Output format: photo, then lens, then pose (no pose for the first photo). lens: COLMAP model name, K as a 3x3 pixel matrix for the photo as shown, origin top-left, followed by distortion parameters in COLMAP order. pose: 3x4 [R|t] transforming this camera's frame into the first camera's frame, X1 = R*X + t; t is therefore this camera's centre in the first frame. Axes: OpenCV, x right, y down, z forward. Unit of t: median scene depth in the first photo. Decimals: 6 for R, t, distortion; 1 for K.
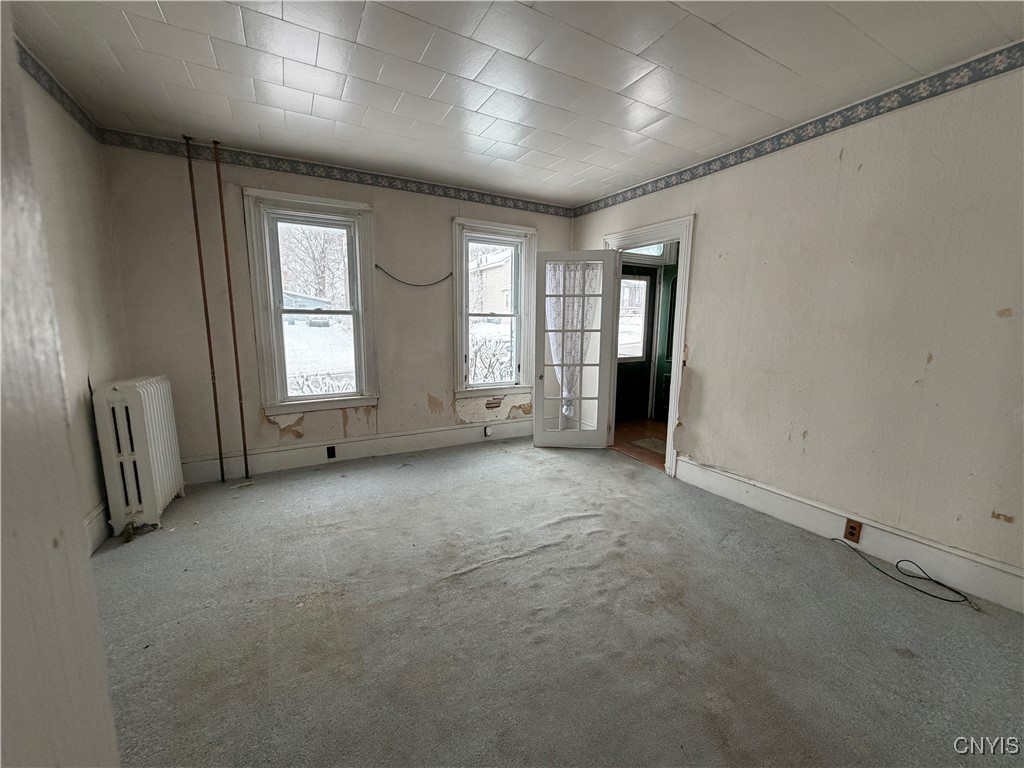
lens RADIAL K [[406.6, 0, 511.8], [0, 406.6, 385.4], [0, 0, 1]] dist [-0.000995, -0.000032]
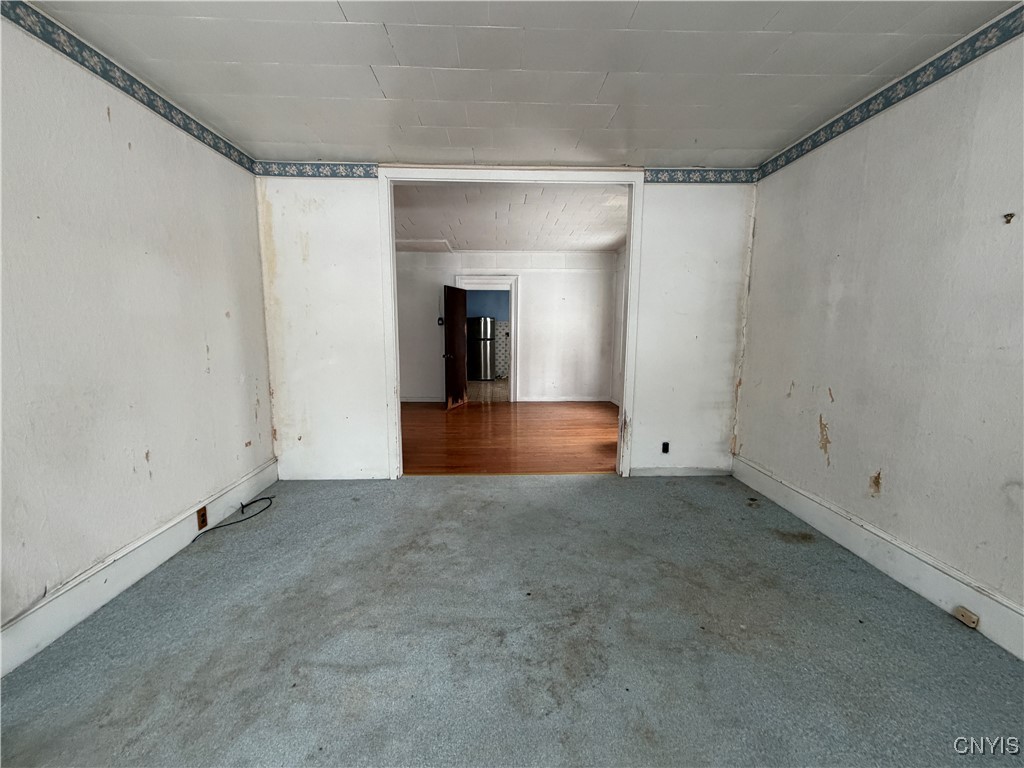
lens RADIAL K [[406.6, 0, 511.8], [0, 406.6, 384.5], [0, 0, 1]] dist [-0.000995, -0.000032]
pose [[-0.894099, -0.081244, 0.440438, -0.207212], [0.046491, 0.961260, 0.271694, -0.148548], [-0.445449, 0.263398, -0.855685, 0.966992]]
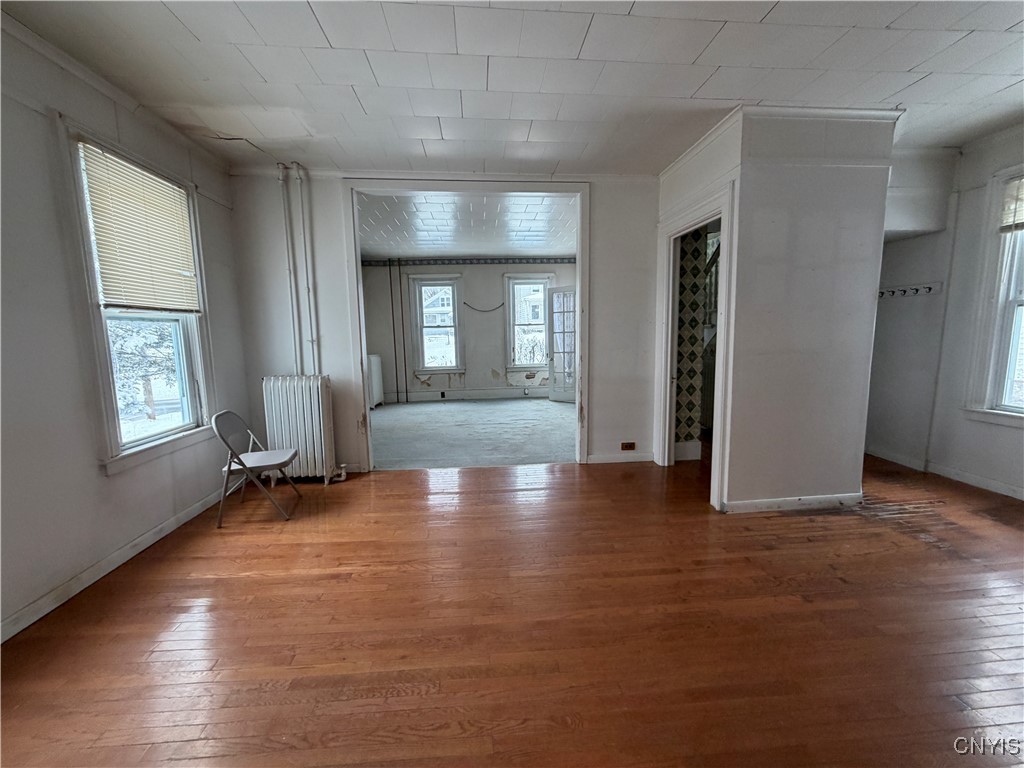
lens RADIAL K [[406.6, 0, 511.8], [0, 406.6, 384.9], [0, 0, 1]] dist [-0.000995, -0.000032]
pose [[0.914327, 0.022203, -0.404367, 0.716948], [-0.030262, 0.999450, -0.013549, 0.135212], [0.403844, 0.024625, 0.914496, -0.750931]]
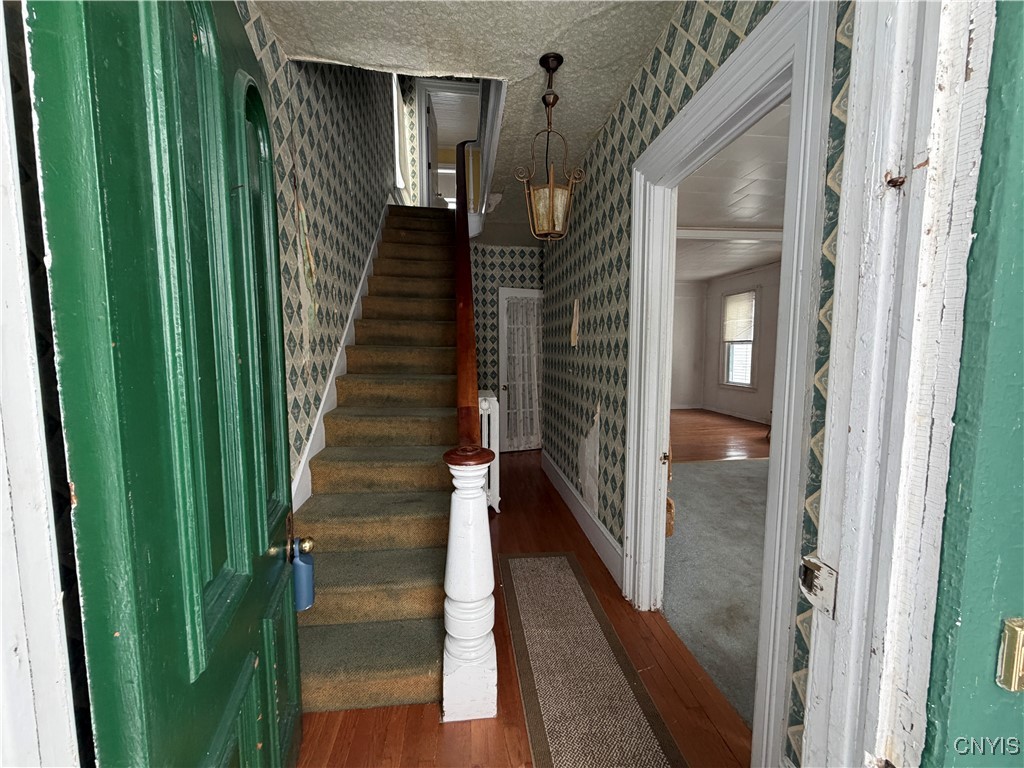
lens RADIAL K [[406.6, 0, 511.7], [0, 406.6, 382.6], [0, 0, 1]] dist [-0.000995, -0.000032]
pose [[-0.926506, -0.045112, 0.373566, 0.377549], [0.045651, 0.971977, 0.230599, -0.230922], [-0.373501, 0.230705, -0.898483, 1.521940]]
